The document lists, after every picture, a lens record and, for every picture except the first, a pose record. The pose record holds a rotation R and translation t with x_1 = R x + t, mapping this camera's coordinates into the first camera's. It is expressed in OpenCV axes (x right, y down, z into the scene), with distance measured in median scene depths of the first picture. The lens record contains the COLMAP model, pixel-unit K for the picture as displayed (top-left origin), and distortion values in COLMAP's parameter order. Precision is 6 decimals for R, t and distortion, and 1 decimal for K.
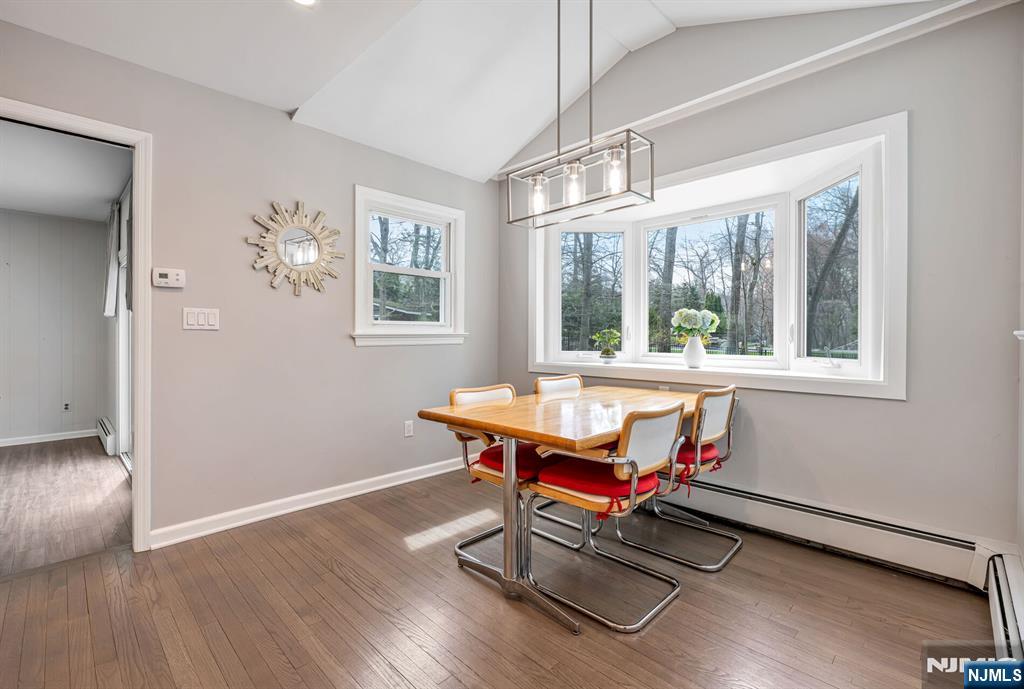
lens RADIAL K [[450.6, 0, 483.2], [0, 450.6, 342.0], [0, 0, 1]] dist [0.004980, 0.000733]
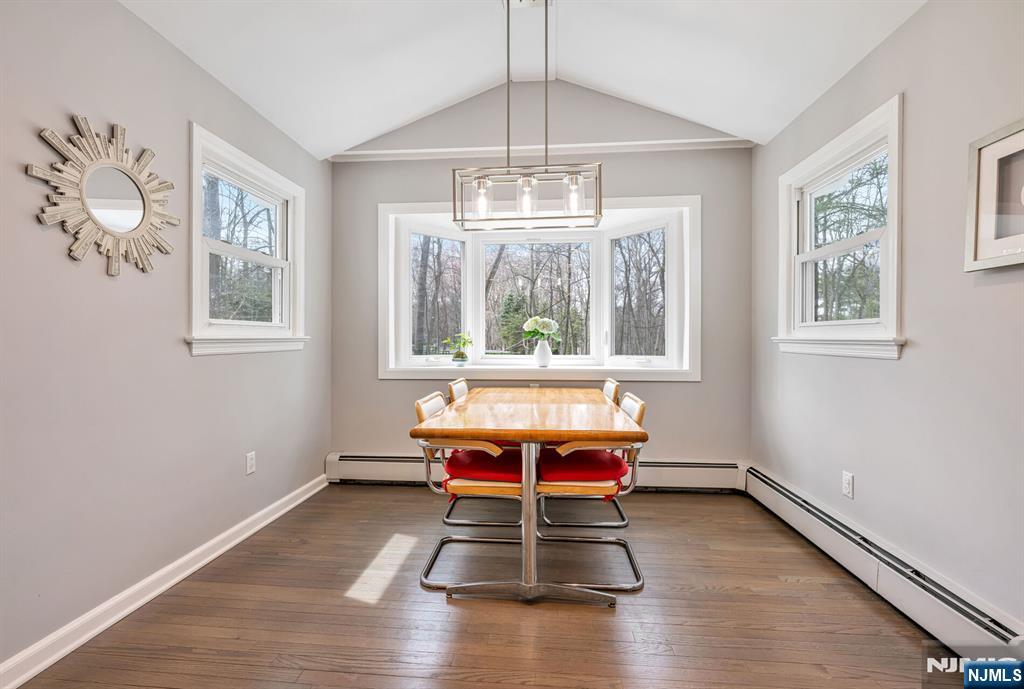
lens RADIAL K [[450.6, 0, 510.3], [0, 450.6, 343.2], [0, 0, 1]] dist [0.004980, 0.000733]
pose [[0.762168, -0.006090, 0.647350, -0.402056], [0.009435, 0.999954, -0.001701, -0.003954], [-0.647310, 0.007404, 0.762191, 0.173787]]
